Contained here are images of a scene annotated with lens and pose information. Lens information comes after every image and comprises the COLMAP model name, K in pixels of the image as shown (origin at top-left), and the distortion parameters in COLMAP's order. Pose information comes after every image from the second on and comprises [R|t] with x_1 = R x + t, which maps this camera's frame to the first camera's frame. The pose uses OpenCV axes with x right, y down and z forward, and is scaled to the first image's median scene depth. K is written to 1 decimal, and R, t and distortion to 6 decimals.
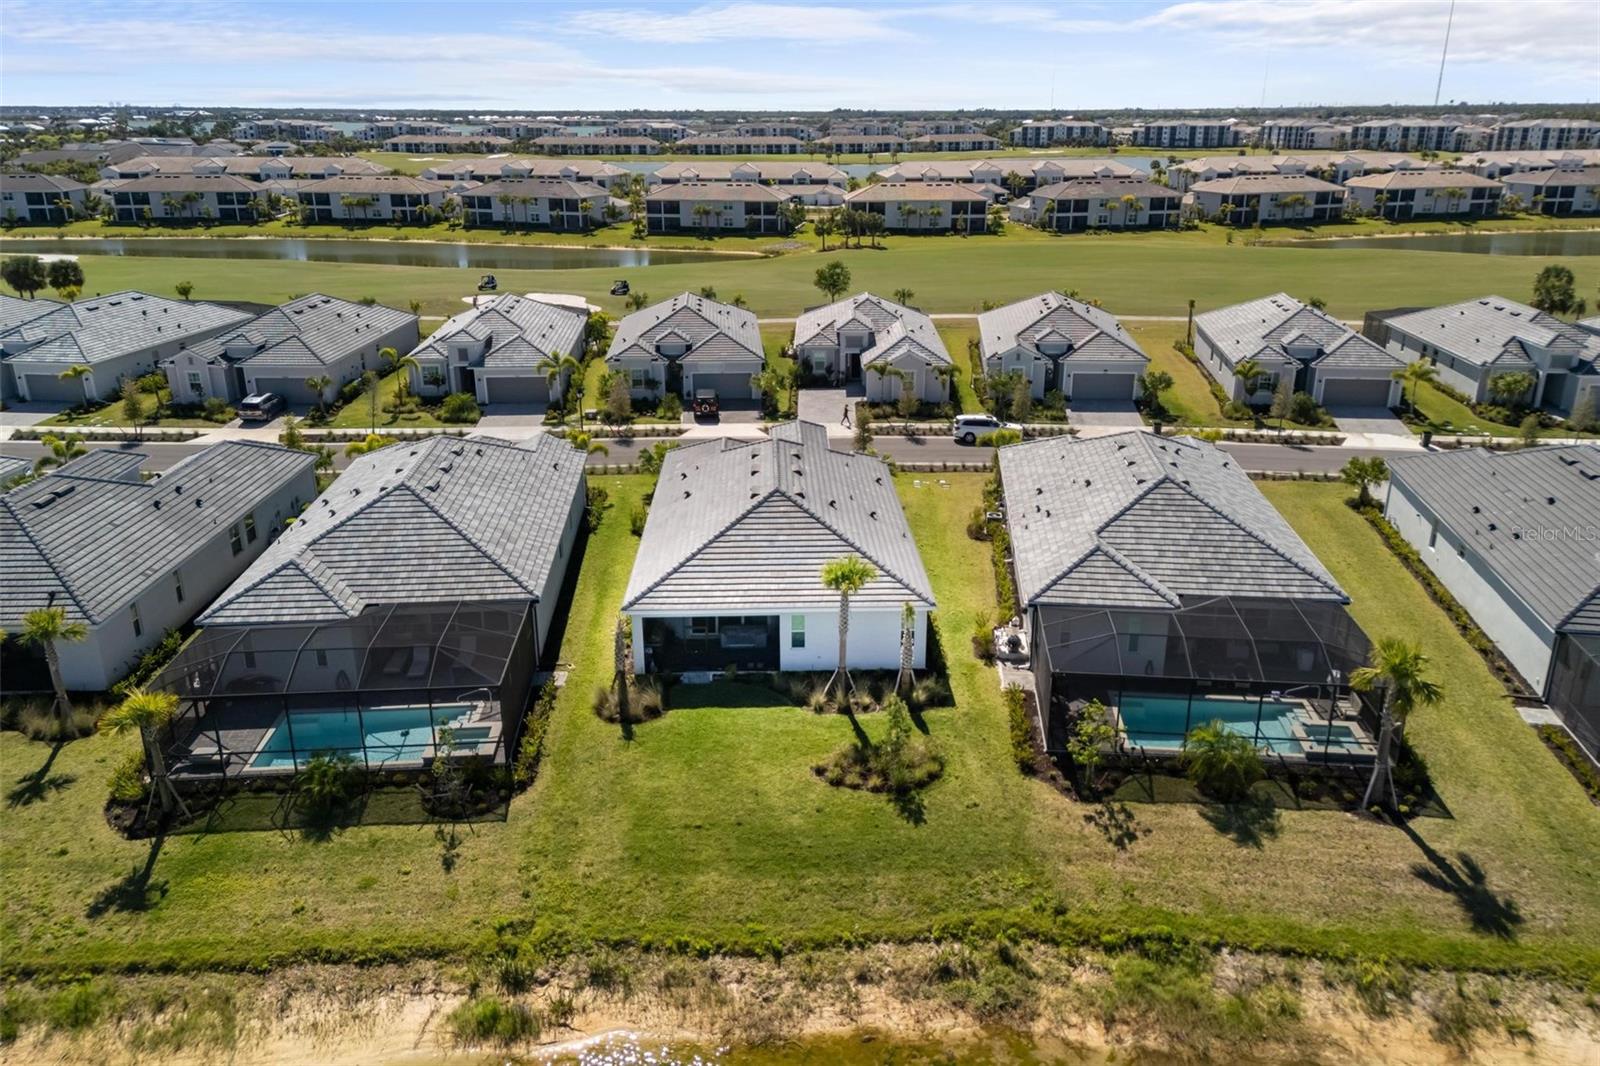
lens RADIAL K [[1179.2, 0, 802.4], [0, 1179.2, 569.9], [0, 0, 1]] dist [0.065613, -0.053465]
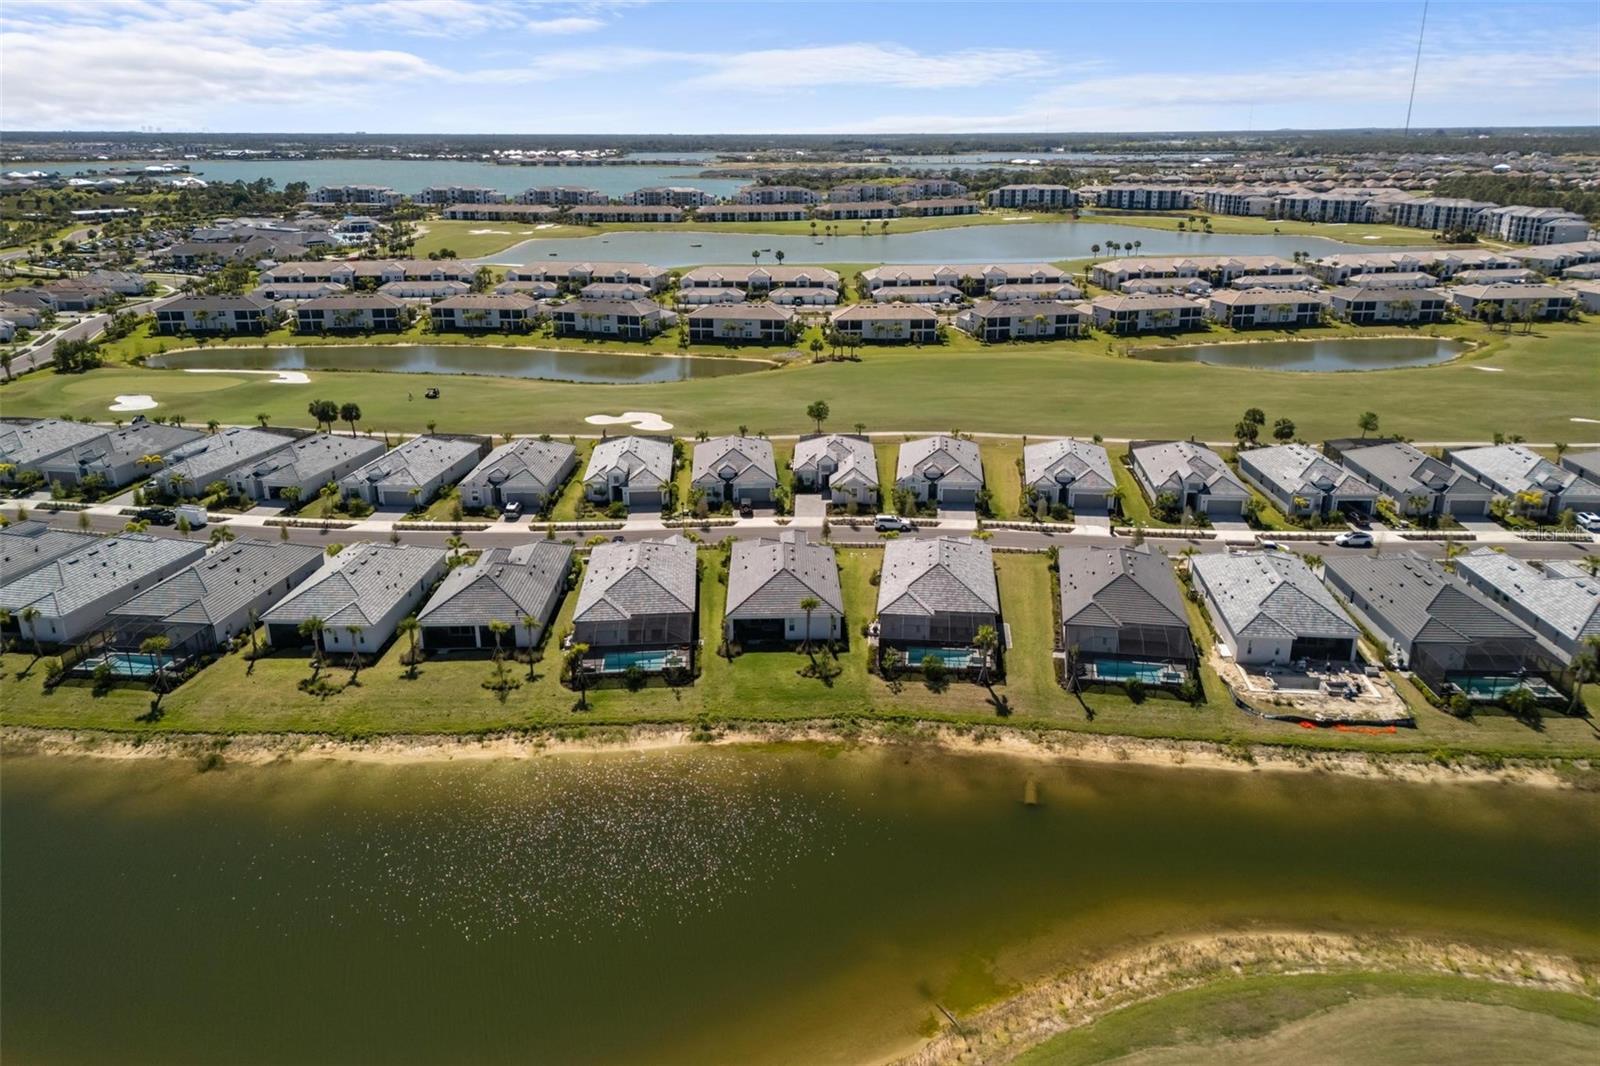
lens RADIAL K [[1153.6, 0, 806.5], [0, 1153.6, 542.3], [0, 0, 1]] dist [0.083392, -0.088667]
pose [[0.999999, -0.000171, -0.001680, 0.017278], [0.000121, 0.999569, -0.029356, -0.029140], [0.001685, 0.029355, 0.999568, -0.820346]]
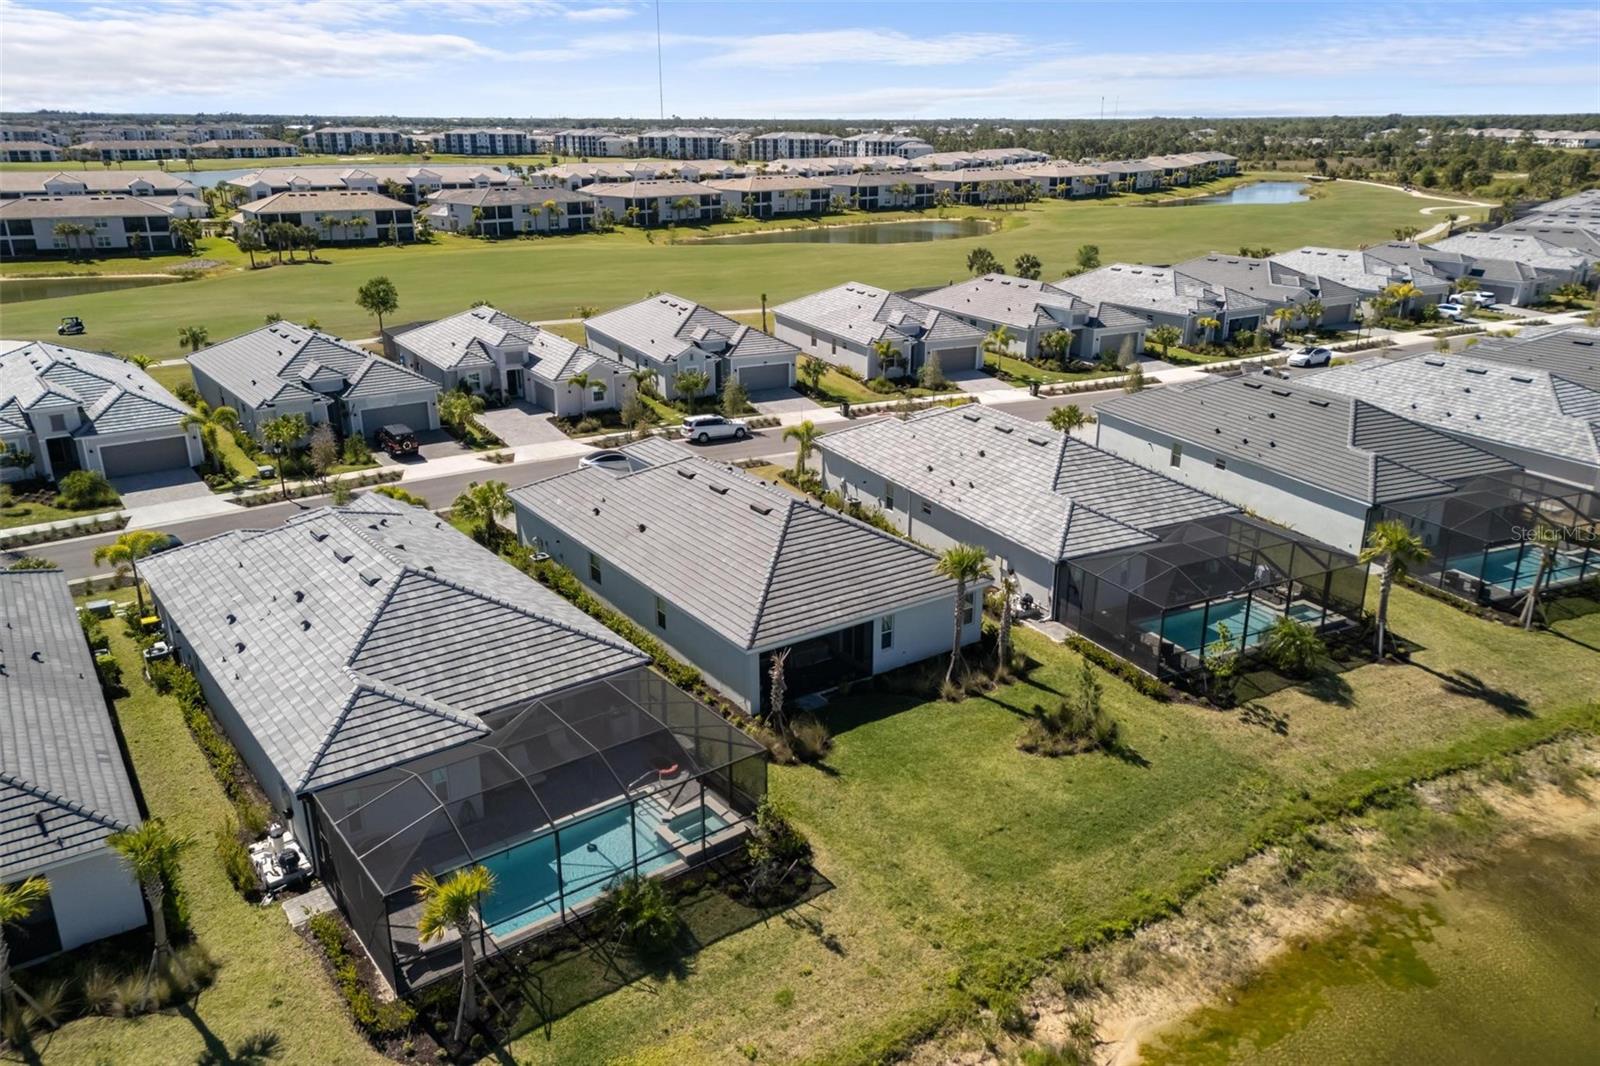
lens RADIAL K [[1162.8, 0, 805.8], [0, 1162.8, 542.5], [0, 0, 1]] dist [0.062670, -0.055290]
pose [[0.836216, -0.181190, 0.517603, -0.290866], [0.192102, 0.980820, 0.032989, -0.035715], [-0.513653, 0.071847, 0.854985, 0.092404]]
